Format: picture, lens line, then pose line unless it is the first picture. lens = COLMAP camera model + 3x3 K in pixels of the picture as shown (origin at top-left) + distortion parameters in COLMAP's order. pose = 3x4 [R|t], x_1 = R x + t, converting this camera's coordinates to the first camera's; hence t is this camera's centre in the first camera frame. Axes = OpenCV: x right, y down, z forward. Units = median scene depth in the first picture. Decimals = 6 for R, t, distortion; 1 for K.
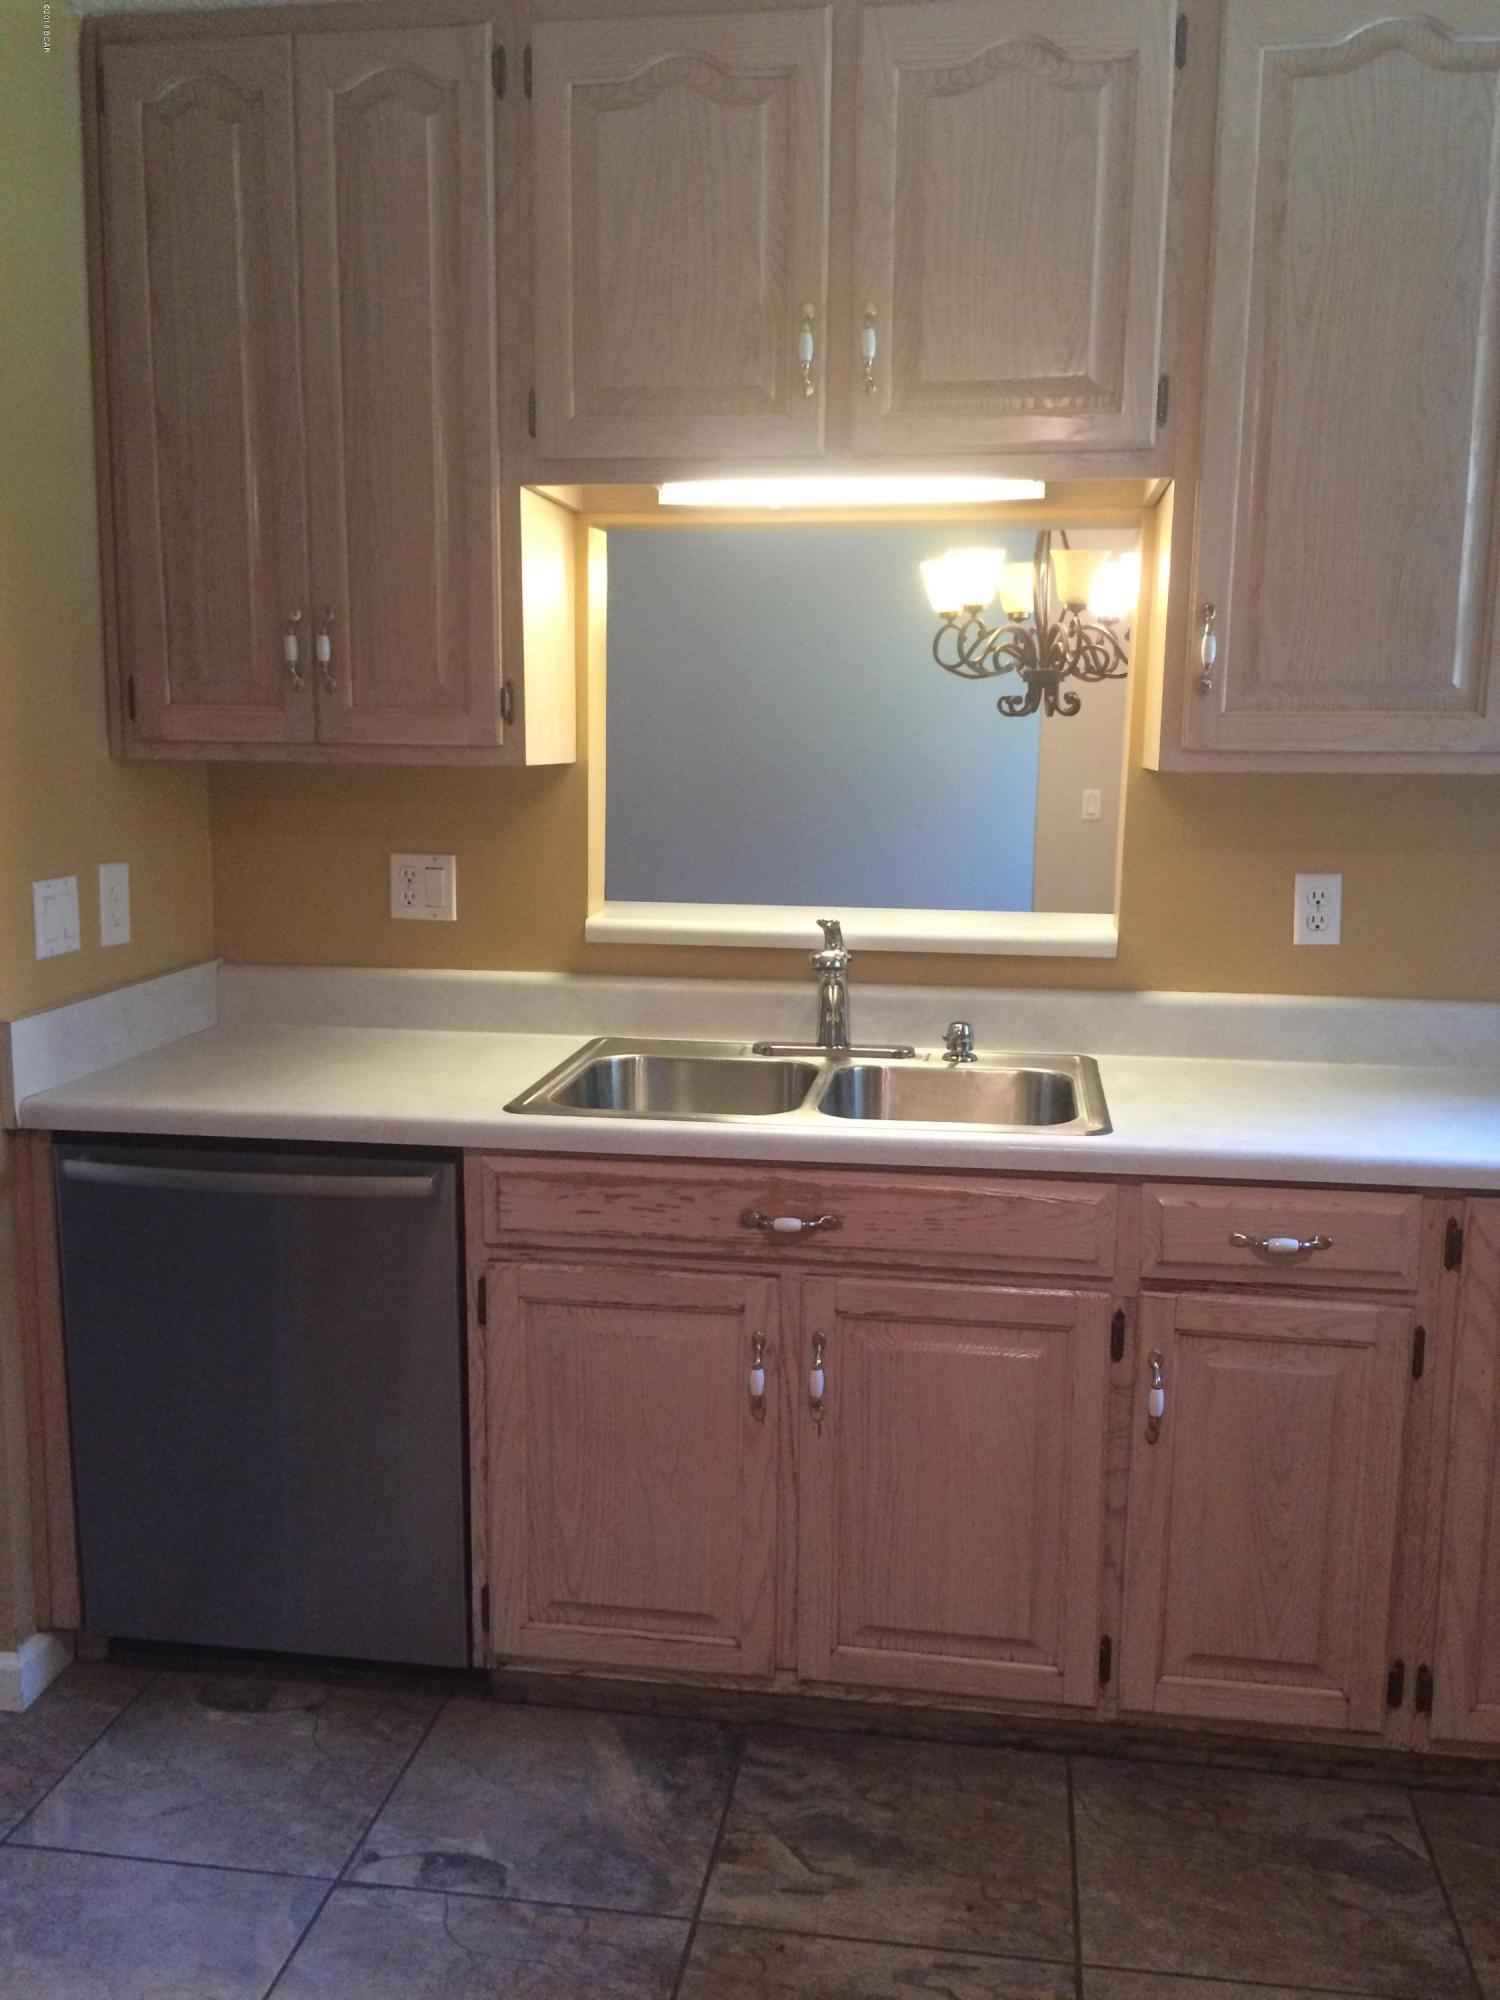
lens RADIAL K [[1712.8, 0, 757.2], [0, 1712.8, 1004.7], [0, 0, 1]] dist [0.085248, -0.123752]
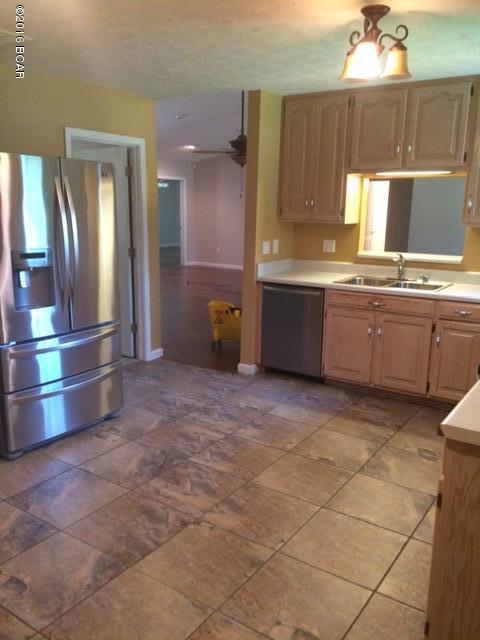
lens RADIAL K [[548.1, 0, 243.6], [0, 548.1, 321.9], [0, 0, 1]] dist [0.085248, -0.123752]
pose [[0.904596, 0.095884, -0.415345, 0.373450], [-0.076874, 0.995093, 0.062293, 0.101393], [0.419280, -0.024420, 0.907528, -0.846214]]
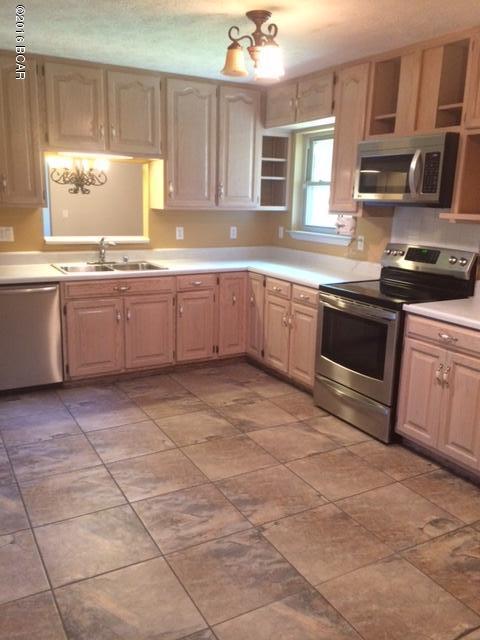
lens RADIAL K [[548.1, 0, 243.0], [0, 548.1, 319.6], [0, 0, 1]] dist [0.085248, -0.123752]
pose [[0.785312, -0.125657, 0.606213, -0.763129], [0.080342, 0.991590, 0.101461, 0.071861], [-0.613865, -0.030974, 0.788803, -0.684651]]
